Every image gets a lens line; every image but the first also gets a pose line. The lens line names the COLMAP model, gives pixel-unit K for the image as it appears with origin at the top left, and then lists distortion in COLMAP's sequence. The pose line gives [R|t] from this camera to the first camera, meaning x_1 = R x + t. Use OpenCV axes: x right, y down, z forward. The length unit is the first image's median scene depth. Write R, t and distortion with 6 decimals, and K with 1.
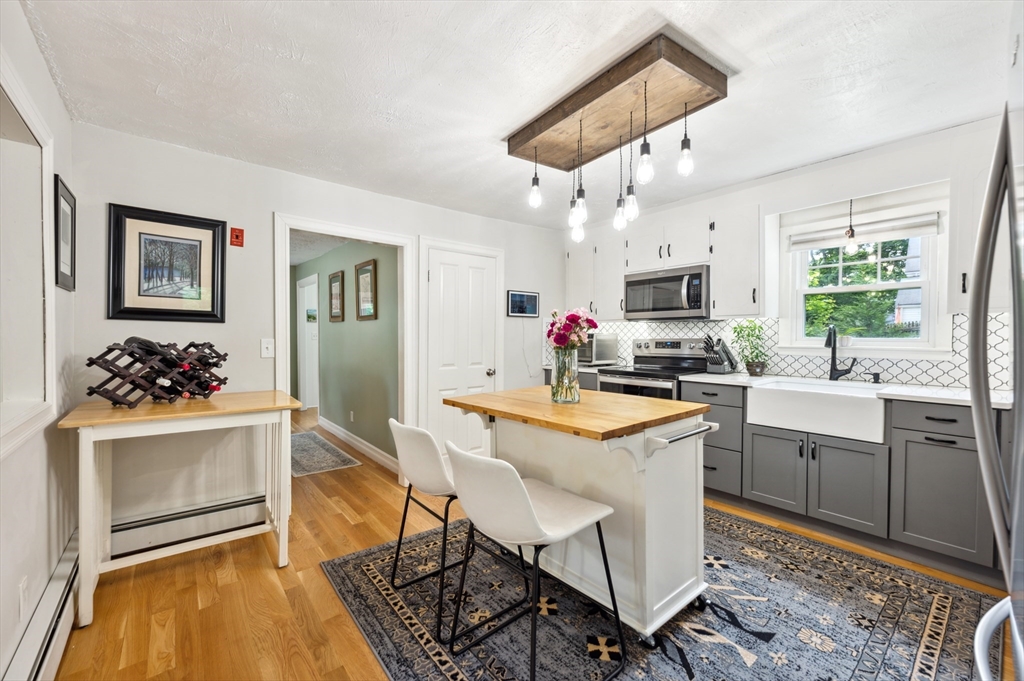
lens RADIAL K [[424.2, 0, 512.0], [0, 424.2, 340.5], [0, 0, 1]] dist [-0.000739, -0.000017]
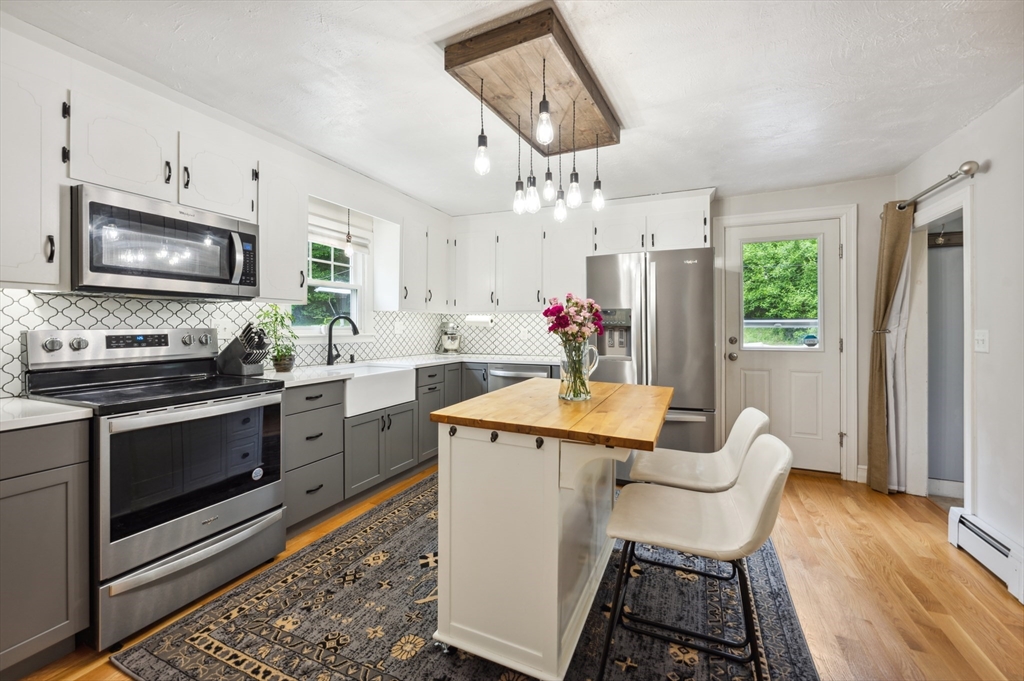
lens RADIAL K [[413.9, 0, 510.6], [0, 413.9, 328.1], [0, 0, 1]] dist [-0.000450, 0.000052]
pose [[-0.451045, -0.004505, 0.892490, -0.454127], [0.007715, 0.999930, 0.008946, -0.009902], [-0.892468, 0.010921, -0.450979, 1.159158]]
